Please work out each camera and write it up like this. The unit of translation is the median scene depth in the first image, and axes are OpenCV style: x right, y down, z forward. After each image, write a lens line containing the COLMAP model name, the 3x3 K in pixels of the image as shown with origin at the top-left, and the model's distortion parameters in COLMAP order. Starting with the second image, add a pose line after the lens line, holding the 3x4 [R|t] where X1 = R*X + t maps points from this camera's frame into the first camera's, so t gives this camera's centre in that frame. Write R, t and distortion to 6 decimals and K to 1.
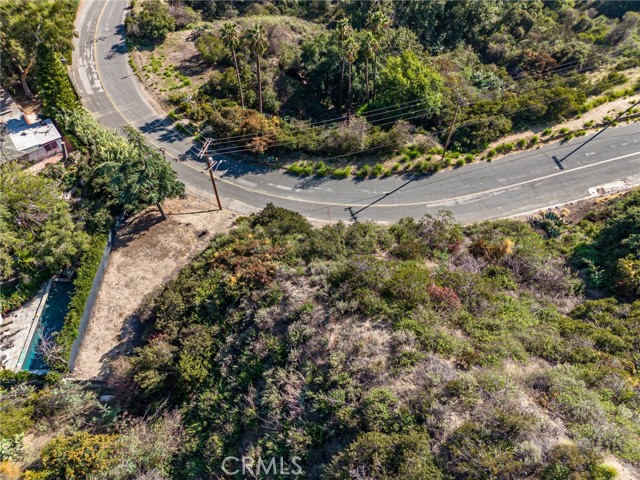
lens RADIAL K [[467.2, 0, 320.0], [0, 467.2, 240.0], [0, 0, 1]] dist [0.079478, -0.084269]
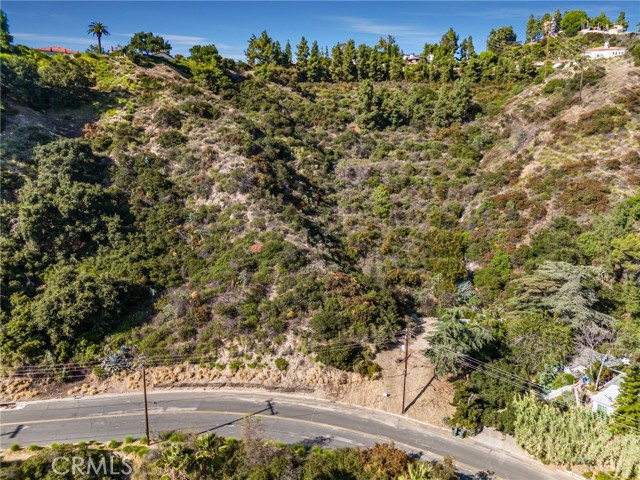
lens RADIAL K [[467.2, 0, 320.0], [0, 467.2, 240.0], [0, 0, 1]] dist [0.079478, -0.084269]
pose [[-0.999655, -0.024704, -0.008930, -0.013982], [-0.018758, 0.433353, 0.901029, -1.056839], [-0.018389, 0.900886, -0.433666, 1.037823]]
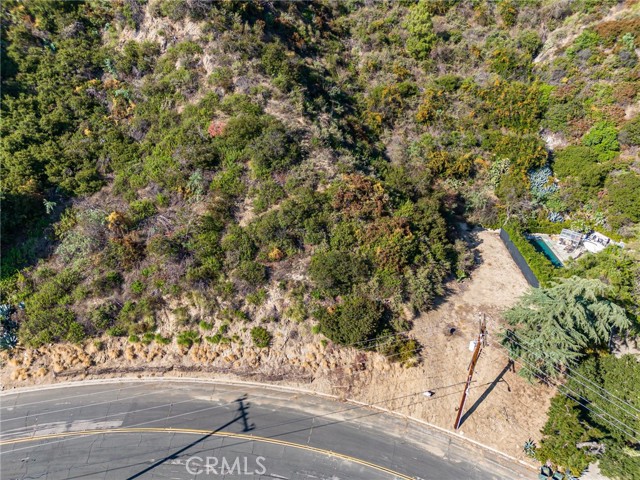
lens RADIAL K [[470.1, 0, 320.0], [0, 470.1, 240.0], [0, 0, 1]] dist [0.071825, -0.081626]
pose [[-0.999540, -0.026875, -0.014076, -0.013501], [-0.016122, 0.077488, 0.996863, -0.665912], [-0.025700, 0.996631, -0.077886, 0.755527]]
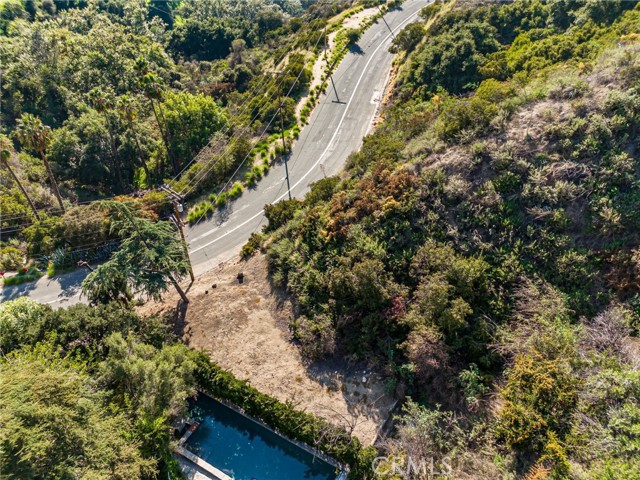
lens RADIAL K [[470.1, 0, 320.0], [0, 470.1, 240.0], [0, 0, 1]] dist [0.071825, -0.081626]
pose [[0.498618, -0.543558, 0.675222, -0.565141], [0.698649, 0.713099, 0.058131, -0.009831], [-0.513098, 0.442759, 0.735320, 0.260295]]
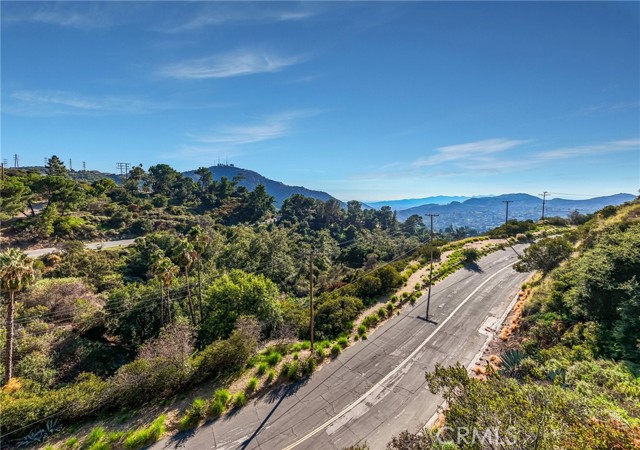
lens RADIAL K [[272.0, 0, 317.8], [0, 272.0, 216.0], [0, 0, 1]] dist [0.003559, 0.000417]
pose [[0.873256, -0.041811, 0.485465, 0.075180], [0.395583, 0.642548, -0.656236, -0.030616], [-0.284497, 0.765104, 0.577648, 0.602886]]
